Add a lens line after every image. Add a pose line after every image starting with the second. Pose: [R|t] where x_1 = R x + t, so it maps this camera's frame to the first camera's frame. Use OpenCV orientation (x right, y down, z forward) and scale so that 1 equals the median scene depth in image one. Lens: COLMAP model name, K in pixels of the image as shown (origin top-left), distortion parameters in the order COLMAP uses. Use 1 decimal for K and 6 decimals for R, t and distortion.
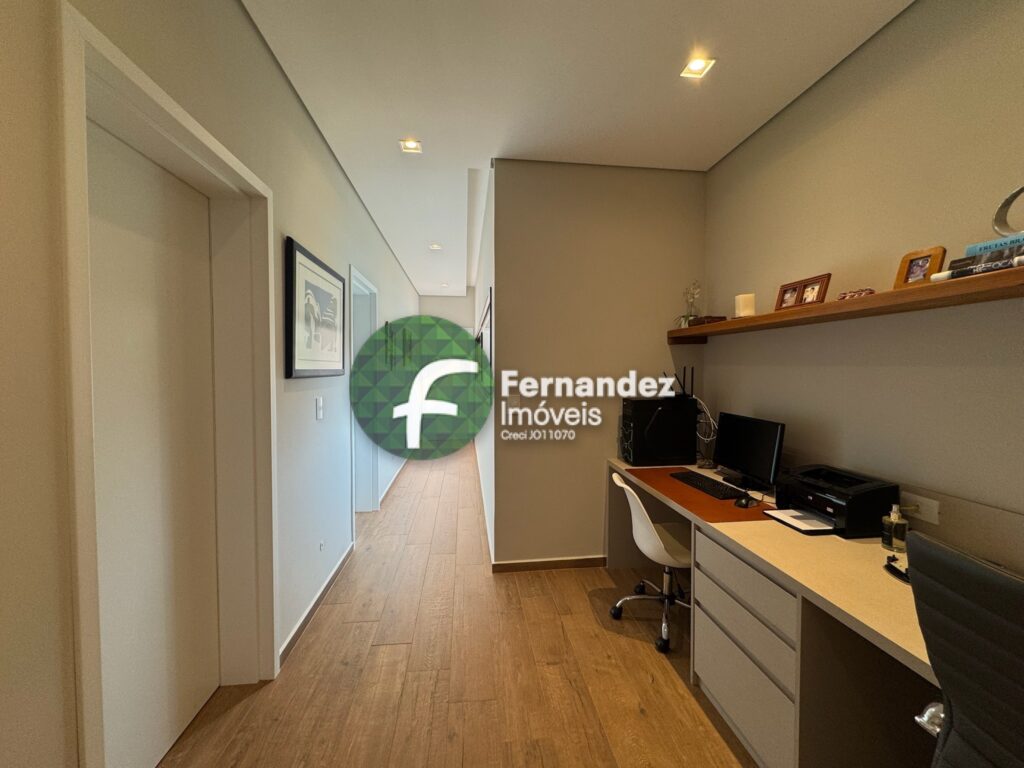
lens RADIAL K [[408.9, 0, 505.5], [0, 408.9, 380.5], [0, 0, 1]] dist [-0.000531, 0.000094]
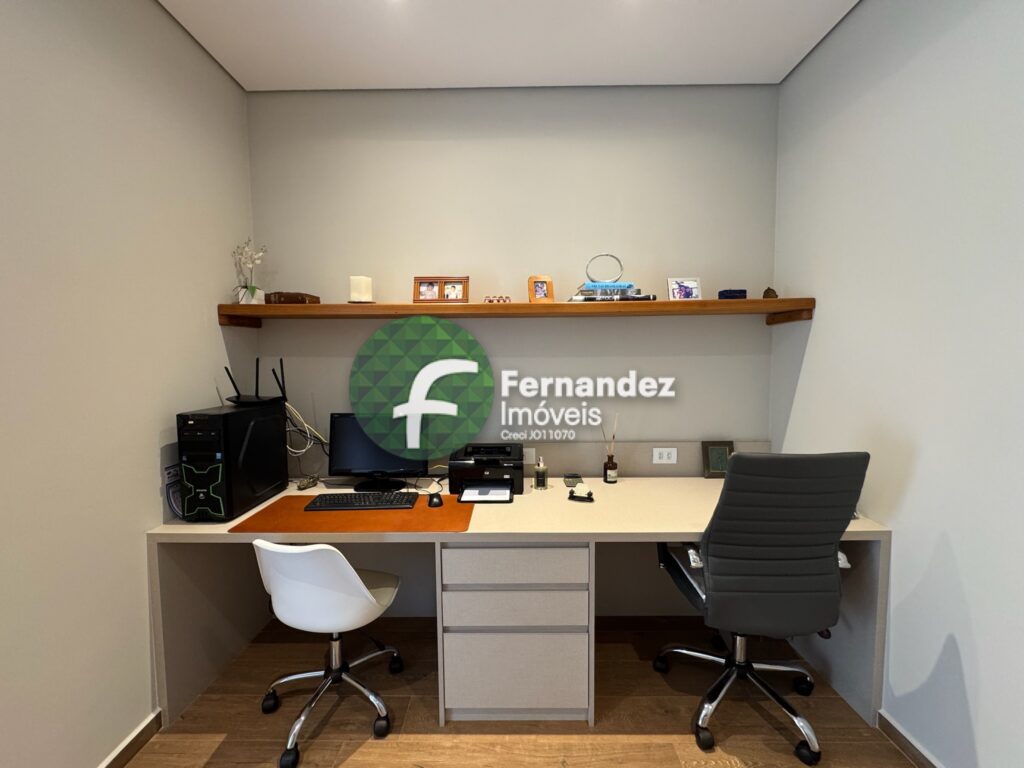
lens RADIAL K [[408.9, 0, 506.2], [0, 408.9, 383.5], [0, 0, 1]] dist [-0.000531, 0.000094]
pose [[0.110756, -0.062479, 0.991882, -0.328490], [0.036641, 0.997600, 0.058748, -0.024853], [-0.993172, 0.029837, 0.112779, 0.723251]]
